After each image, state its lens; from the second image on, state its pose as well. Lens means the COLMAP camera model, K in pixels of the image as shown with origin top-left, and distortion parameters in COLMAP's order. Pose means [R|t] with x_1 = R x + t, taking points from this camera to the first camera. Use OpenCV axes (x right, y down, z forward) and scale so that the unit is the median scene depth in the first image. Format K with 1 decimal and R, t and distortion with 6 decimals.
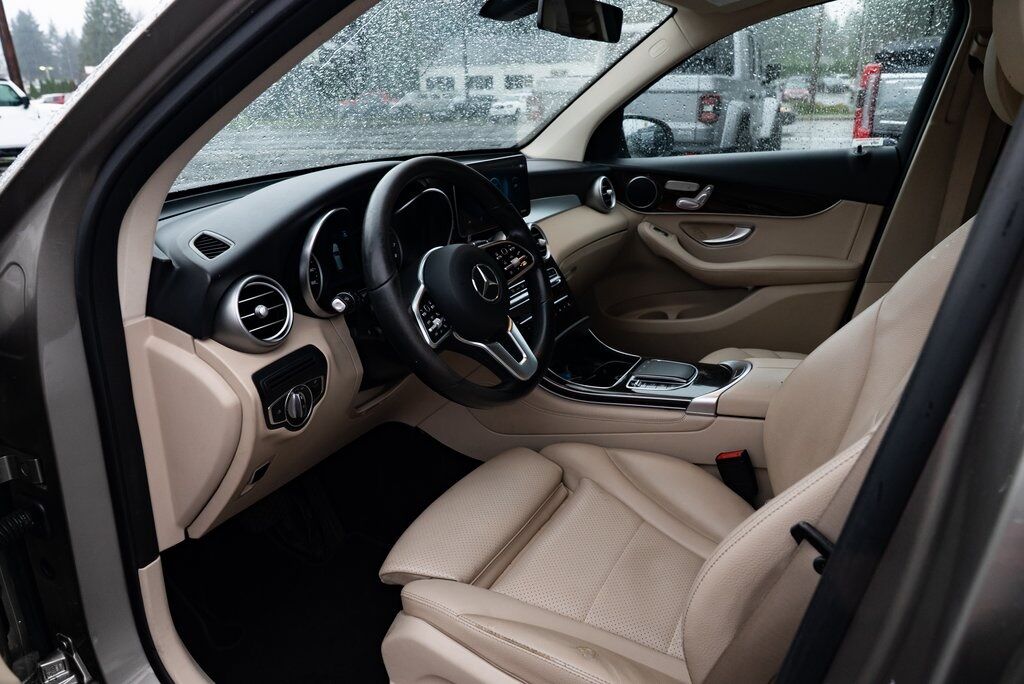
lens RADIAL K [[697.7, 0, 512.0], [0, 697.7, 342.0], [0, 0, 1]] dist [-0.034604, 0.019471]
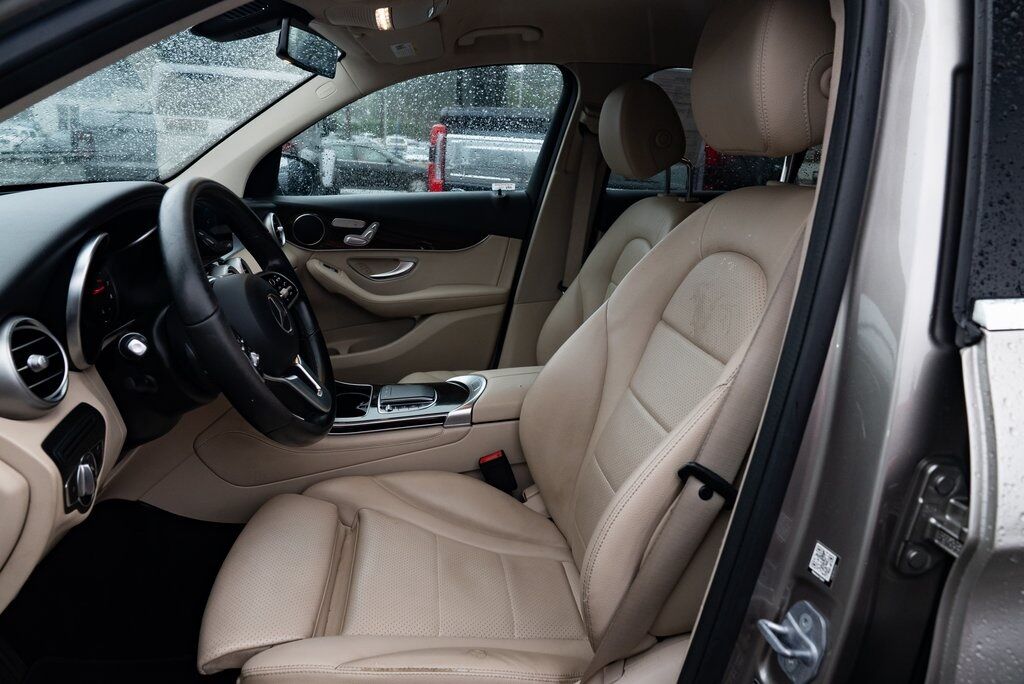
lens RADIAL K [[697.7, 0, 512.0], [0, 697.7, 342.0], [0, 0, 1]] dist [-0.034604, 0.019471]
pose [[0.811712, -0.088131, 0.577370, -0.190816], [0.127383, 0.991465, -0.027746, 0.010916], [-0.569997, 0.096069, 0.816011, 0.039491]]
